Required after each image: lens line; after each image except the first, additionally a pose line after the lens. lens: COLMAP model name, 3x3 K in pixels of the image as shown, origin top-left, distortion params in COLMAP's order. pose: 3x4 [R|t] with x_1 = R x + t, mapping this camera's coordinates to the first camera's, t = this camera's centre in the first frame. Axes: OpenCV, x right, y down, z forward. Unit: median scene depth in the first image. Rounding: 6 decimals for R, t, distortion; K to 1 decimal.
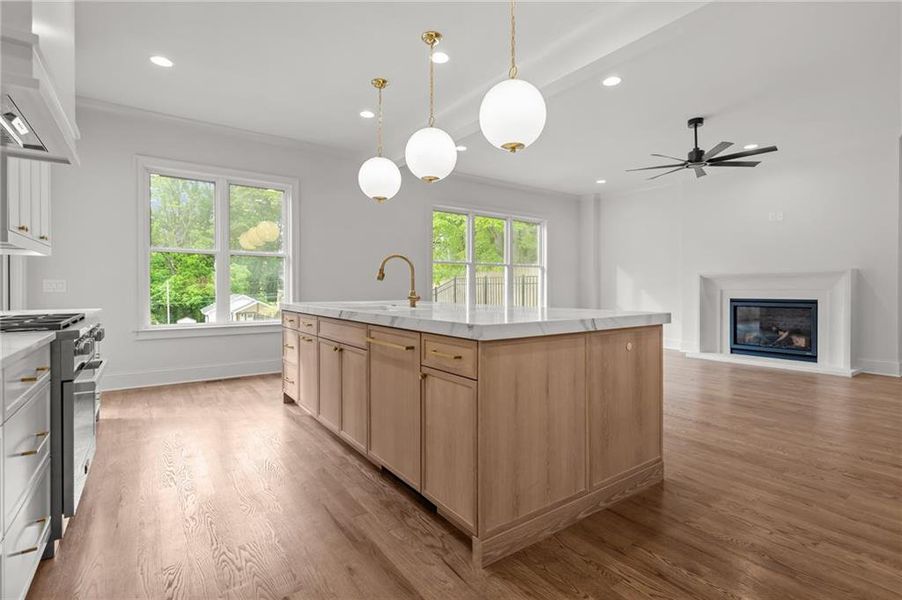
lens RADIAL K [[428.3, 0, 456.8], [0, 428.3, 287.6], [0, 0, 1]] dist [-0.001559, -0.000582]
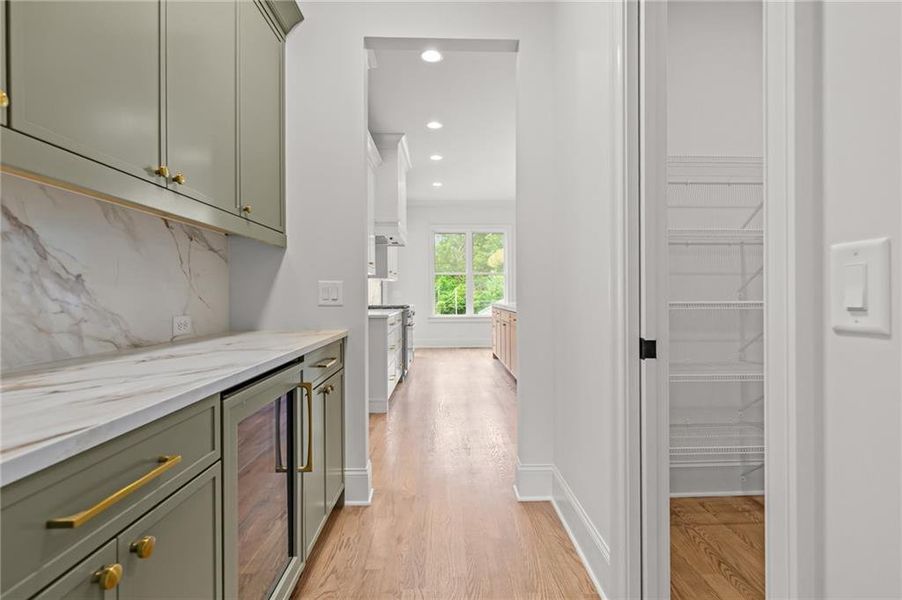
lens RADIAL K [[433.1, 0, 462.1], [0, 433.1, 299.1], [0, 0, 1]] dist [-0.000149, 0.000074]
pose [[0.833427, 0.005200, -0.552606, 0.466829], [0.001742, 0.999926, 0.012038, -0.003344], [0.552627, -0.010995, 0.833356, -0.558363]]
